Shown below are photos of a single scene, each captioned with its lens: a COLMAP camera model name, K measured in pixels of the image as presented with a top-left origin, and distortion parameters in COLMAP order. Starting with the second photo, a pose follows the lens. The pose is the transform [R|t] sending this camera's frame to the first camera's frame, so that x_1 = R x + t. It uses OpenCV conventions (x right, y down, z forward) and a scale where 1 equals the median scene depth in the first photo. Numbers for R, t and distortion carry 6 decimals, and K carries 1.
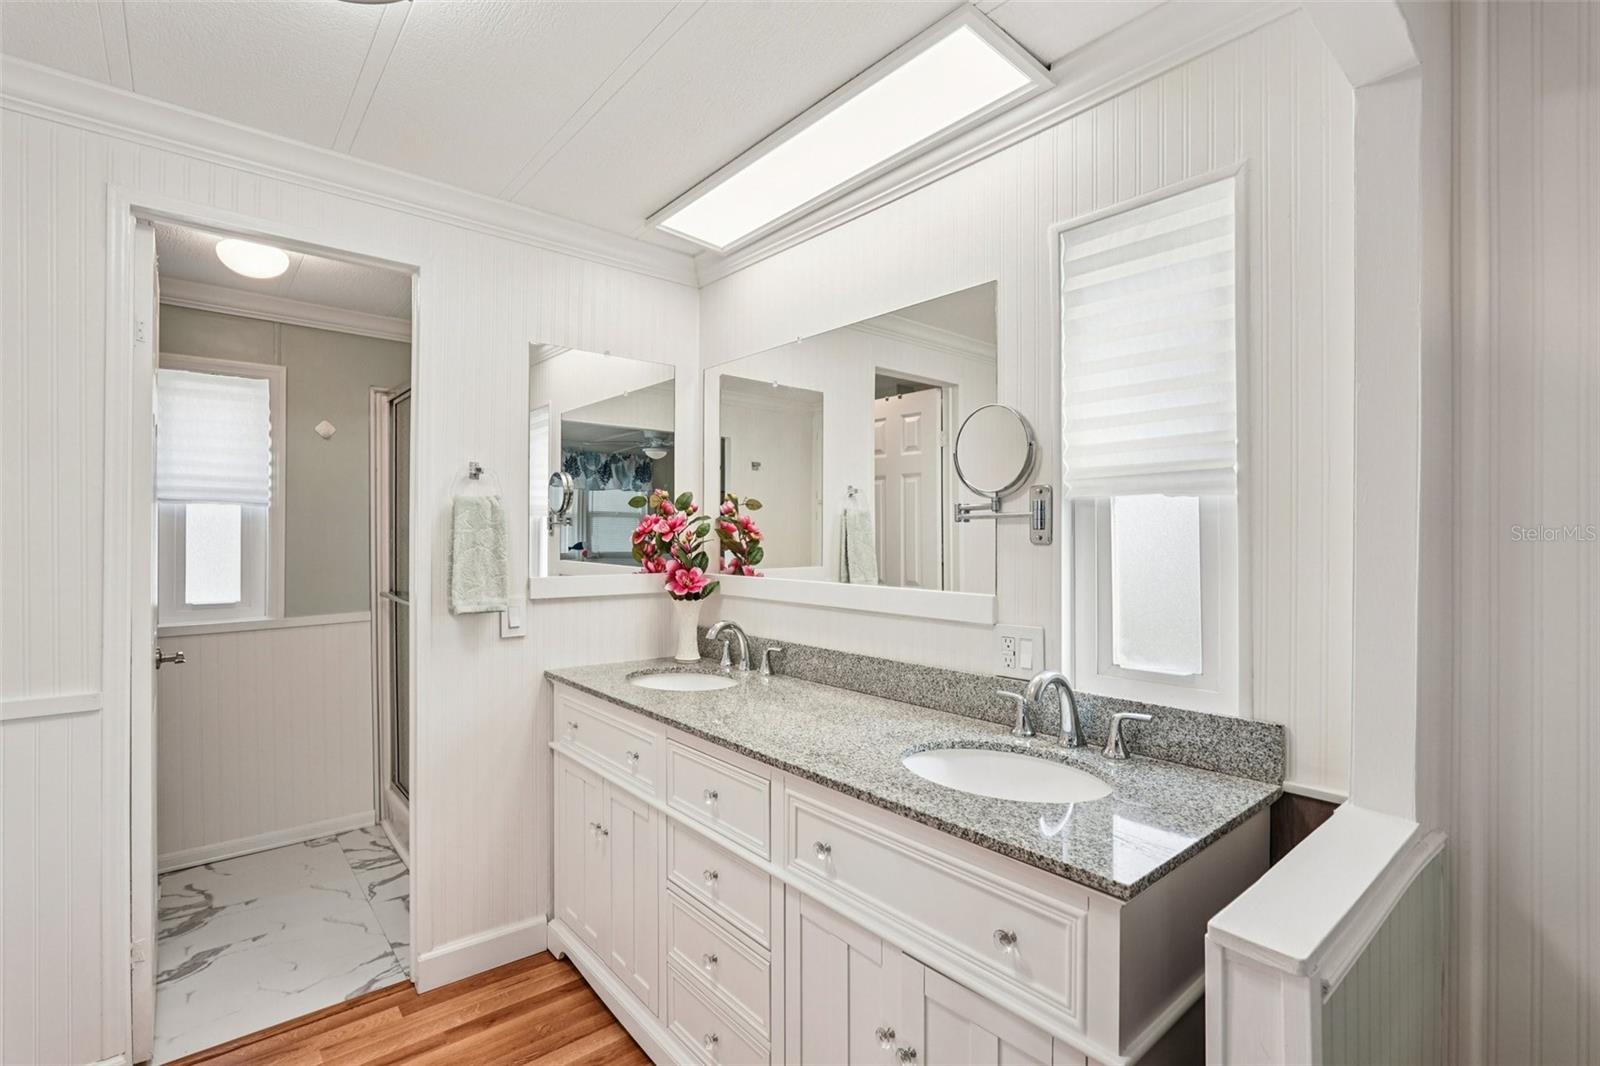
lens RADIAL K [[714.6, 0, 807.8], [0, 714.6, 532.9], [0, 0, 1]] dist [-0.006667, 0.000363]
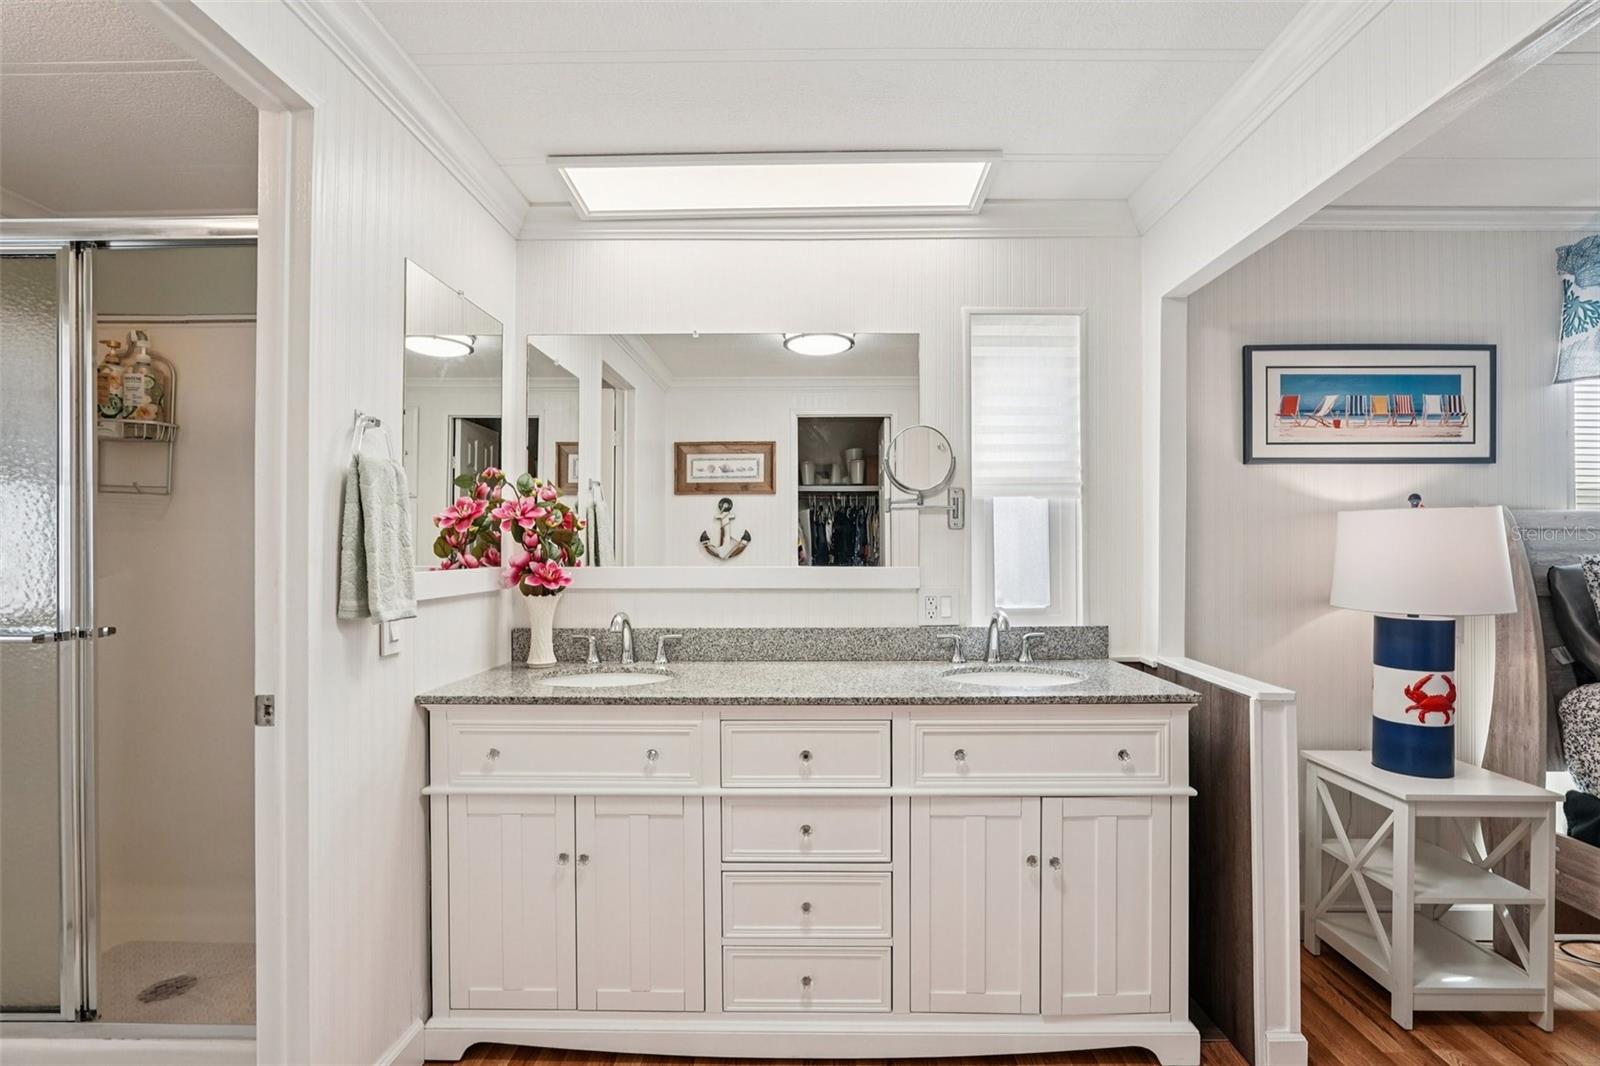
lens RADIAL K [[714.6, 0, 796.8], [0, 714.6, 541.9], [0, 0, 1]] dist [-0.006667, 0.000363]
pose [[0.673777, -0.001665, 0.738933, -0.743628], [0.000901, 0.999999, 0.001432, 0.031664], [-0.738934, -0.000299, 0.673778, 0.216394]]
